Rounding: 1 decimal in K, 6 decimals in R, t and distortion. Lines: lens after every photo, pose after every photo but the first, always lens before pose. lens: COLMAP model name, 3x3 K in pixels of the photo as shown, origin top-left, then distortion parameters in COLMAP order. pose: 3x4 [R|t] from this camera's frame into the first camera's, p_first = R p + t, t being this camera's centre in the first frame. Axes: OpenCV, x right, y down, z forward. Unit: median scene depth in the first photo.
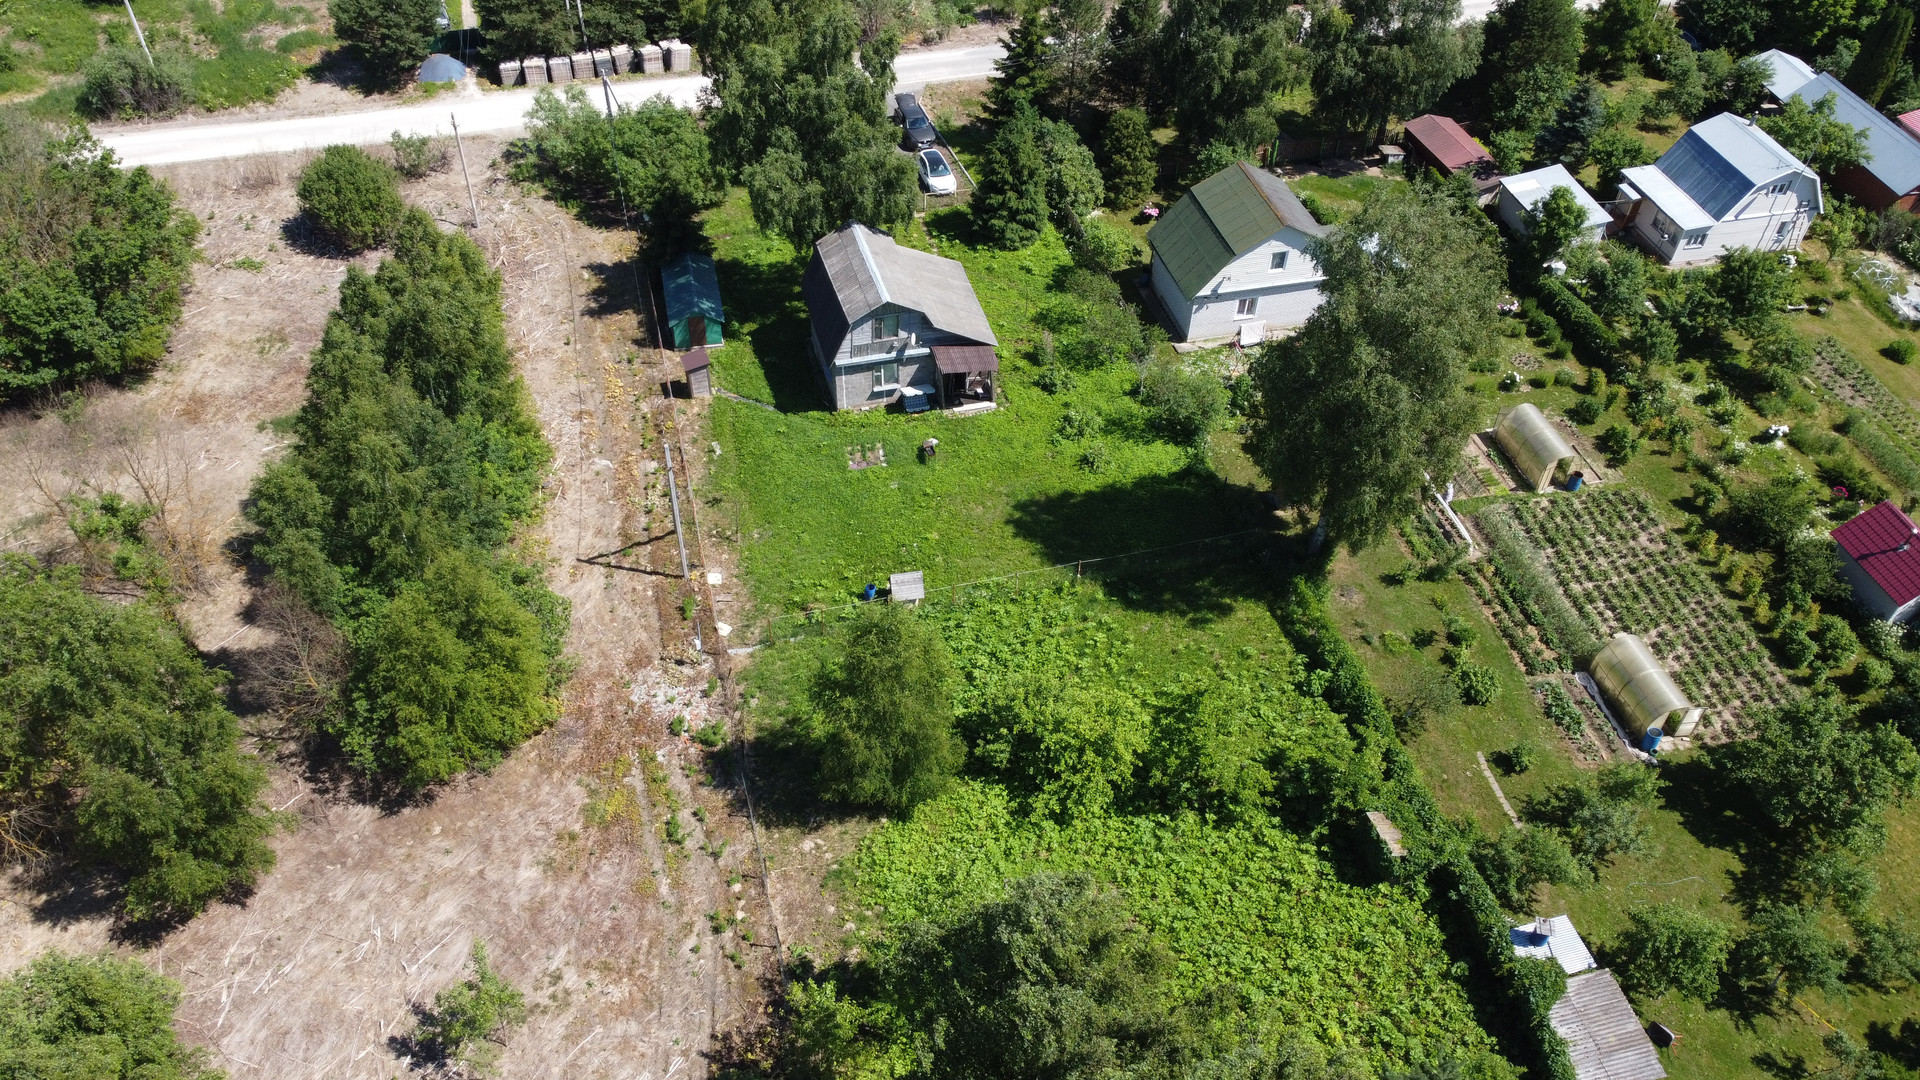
lens RADIAL K [[1452.0, 0, 955.9], [0, 1452.0, 551.8], [0, 0, 1]] dist [0.004023, -0.007934]
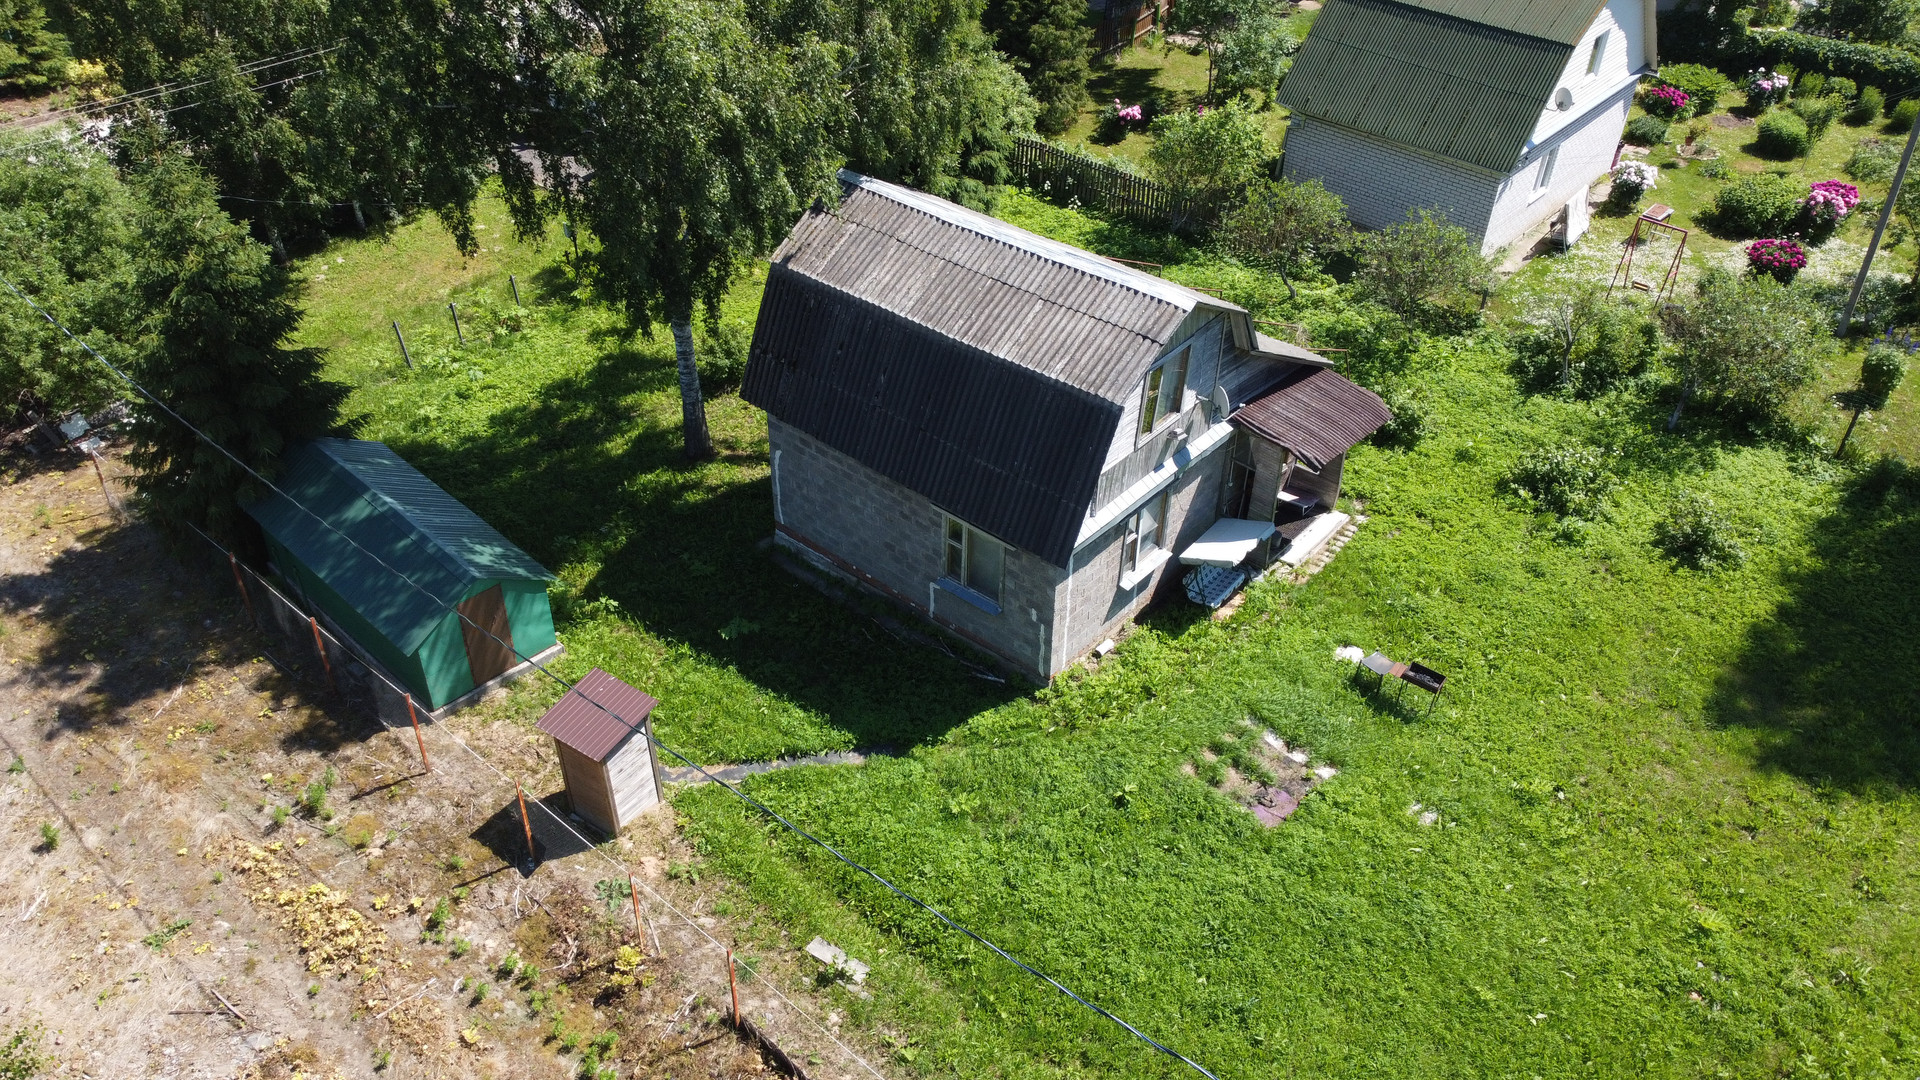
lens RADIAL K [[1452.0, 0, 955.9], [0, 1452.0, 551.8], [0, 0, 1]] dist [0.004023, -0.007934]
pose [[0.829319, -0.351509, 0.434363, -0.222885], [0.393799, 0.919161, -0.008038, -0.123819], [-0.396424, 0.177718, 0.900702, 0.656198]]
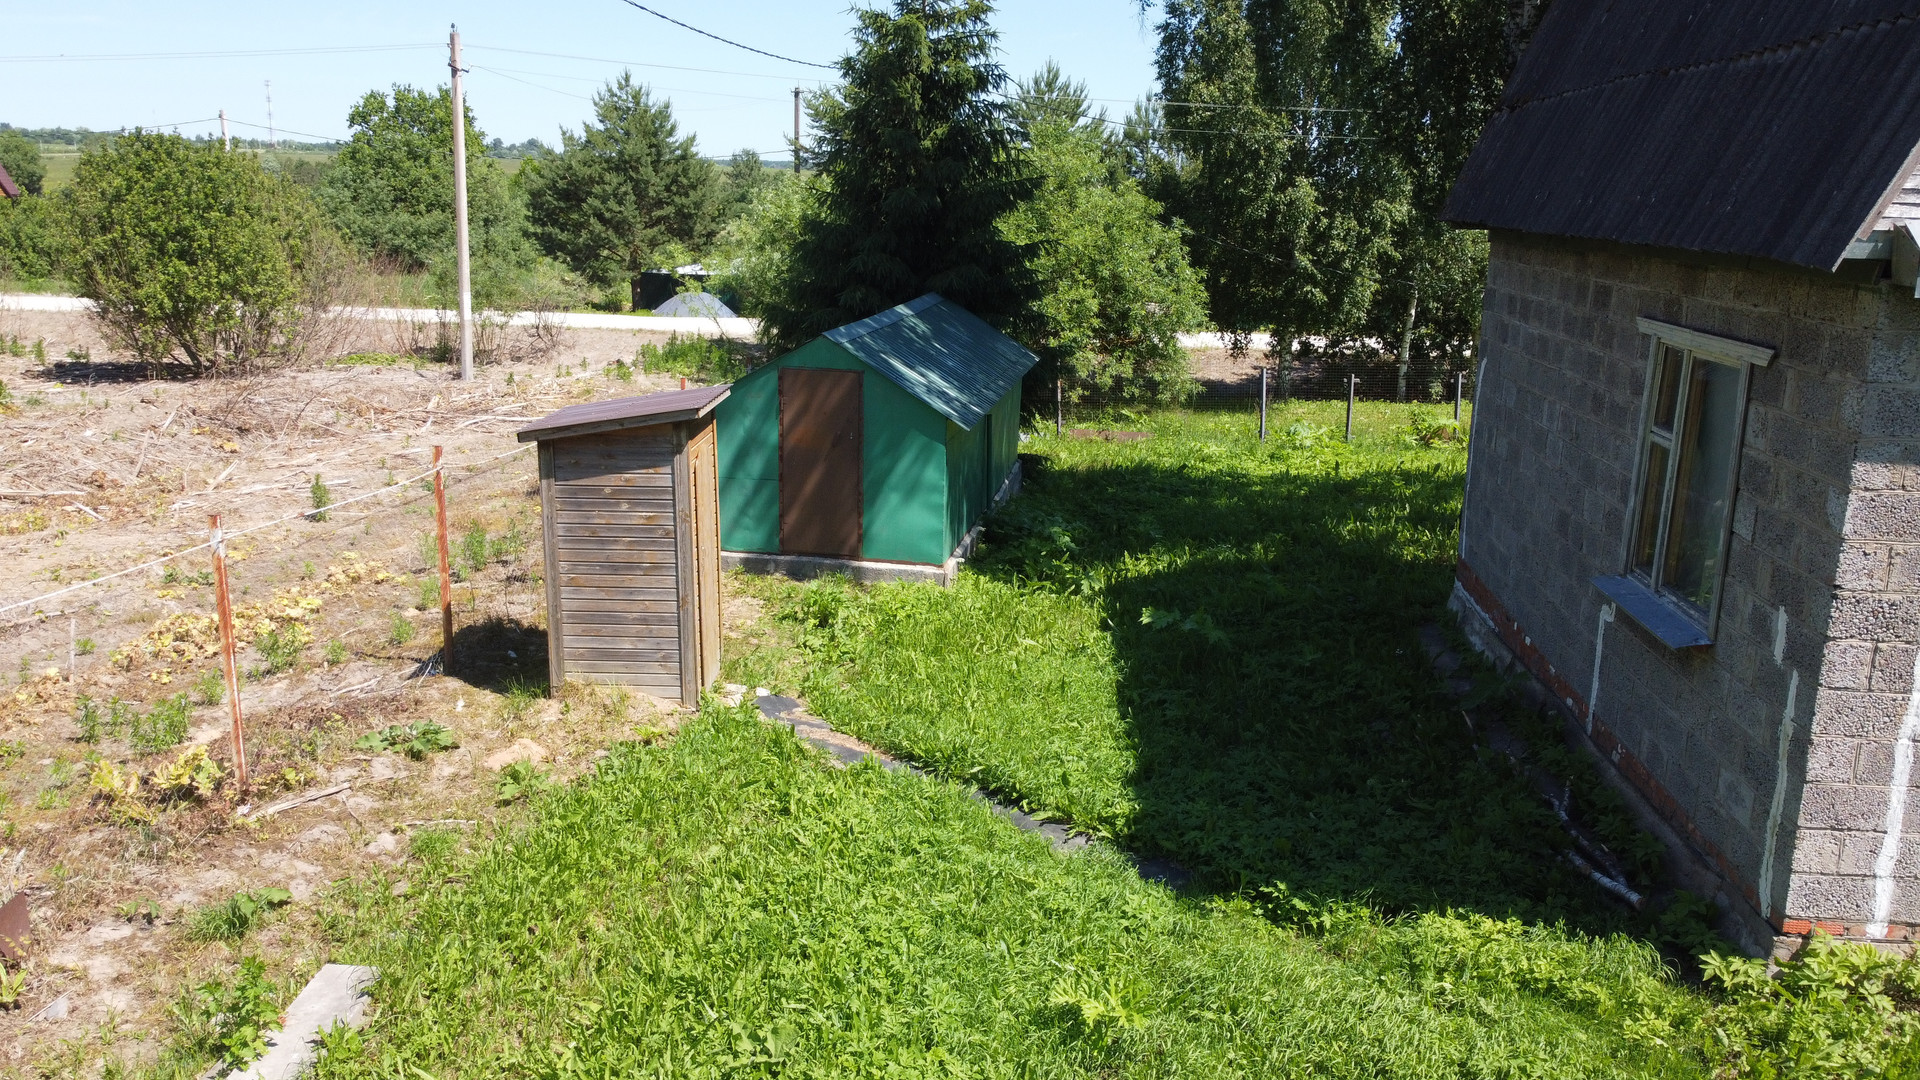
lens RADIAL K [[1452.0, 0, 955.9], [0, 1452.0, 551.8], [0, 0, 1]] dist [0.004023, -0.007934]
pose [[0.926106, 0.086679, -0.367171, -0.091571], [-0.262249, 0.847556, -0.461382, -0.060219], [0.271206, 0.523579, 0.807659, 0.850600]]
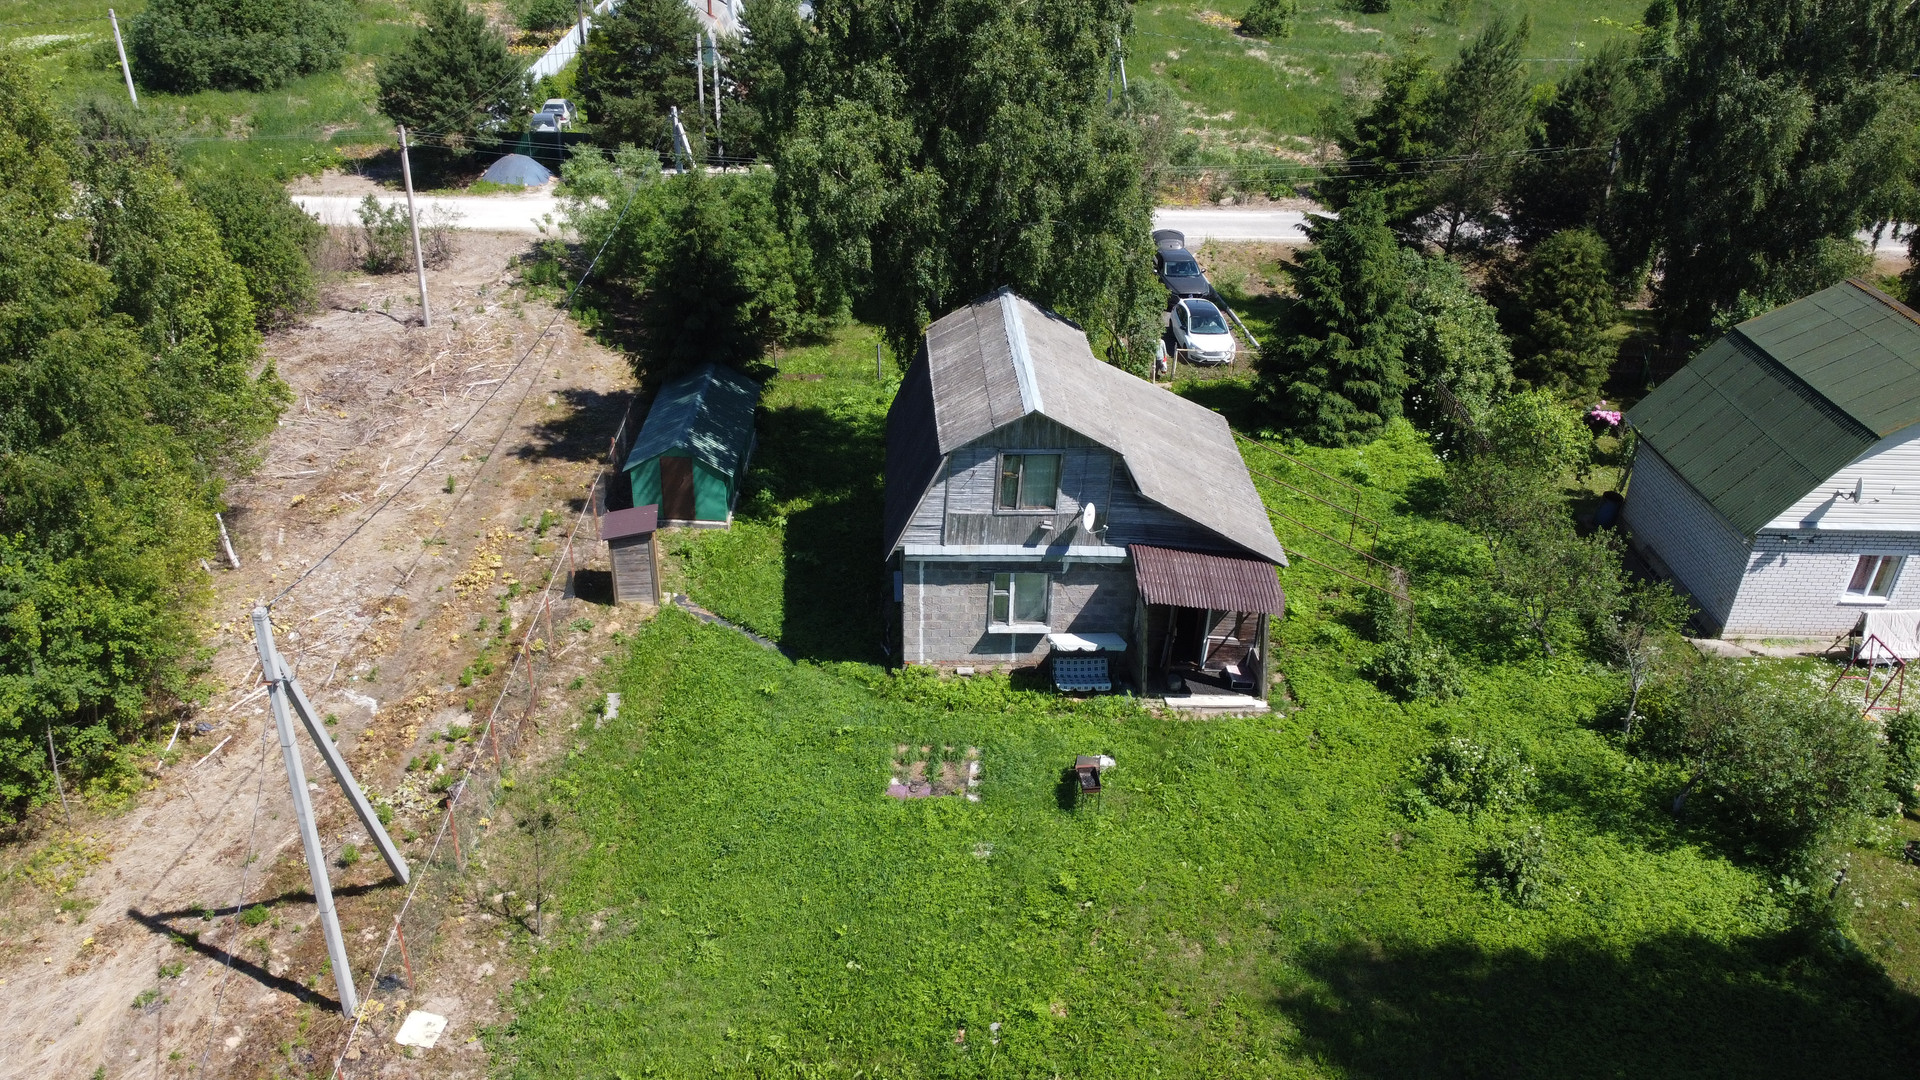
lens RADIAL K [[1452.0, 0, 955.9], [0, 1452.0, 551.8], [0, 0, 1]] dist [0.004023, -0.007934]
pose [[0.974219, 0.116467, -0.193217, 0.014715], [-0.163046, 0.955408, -0.246196, -0.022850], [0.155928, 0.271352, 0.949766, 0.539108]]
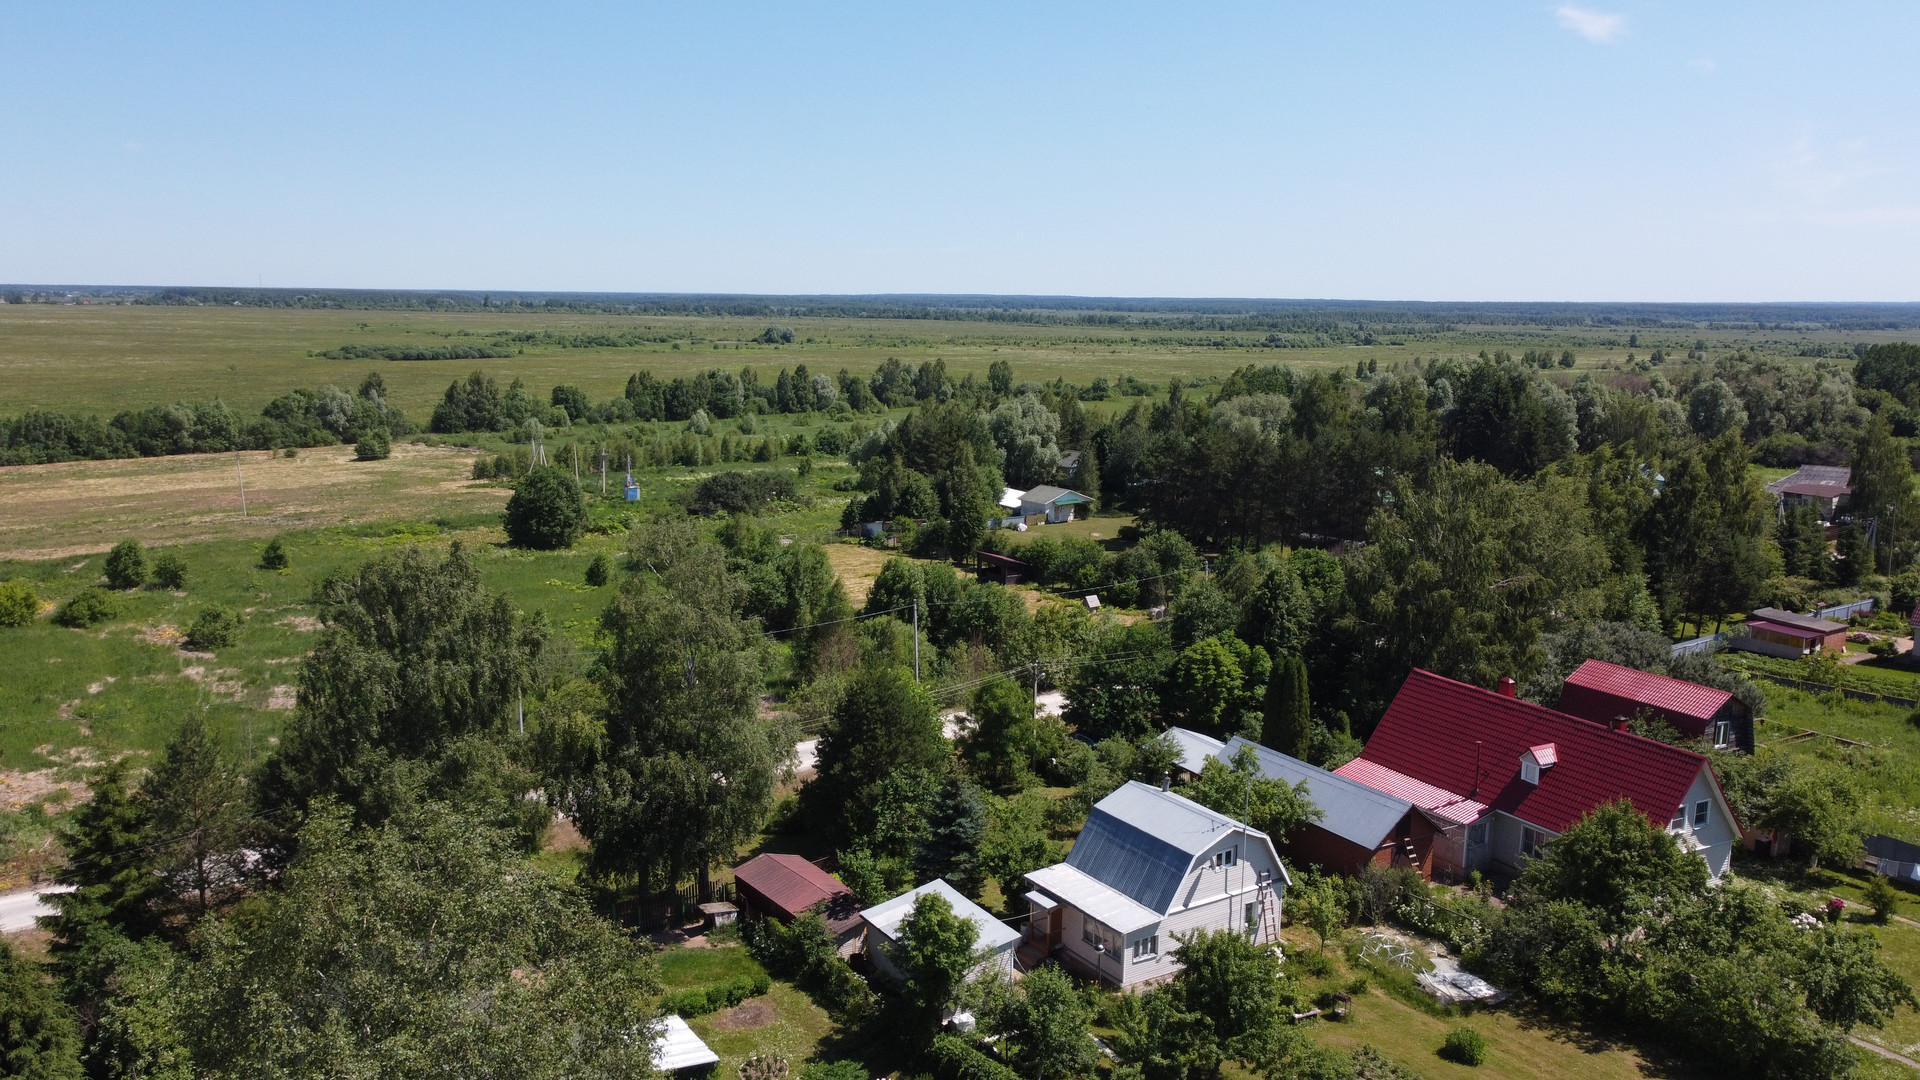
lens RADIAL K [[1451.4, 0, 953.0], [0, 1451.4, 554.7], [0, 0, 1]] dist [0.007814, -0.007845]
pose [[0.943605, -0.076517, 0.322111, 0.235241], [0.244019, 0.818278, -0.520458, -0.033650], [-0.223752, 0.569708, 0.790802, 0.402746]]
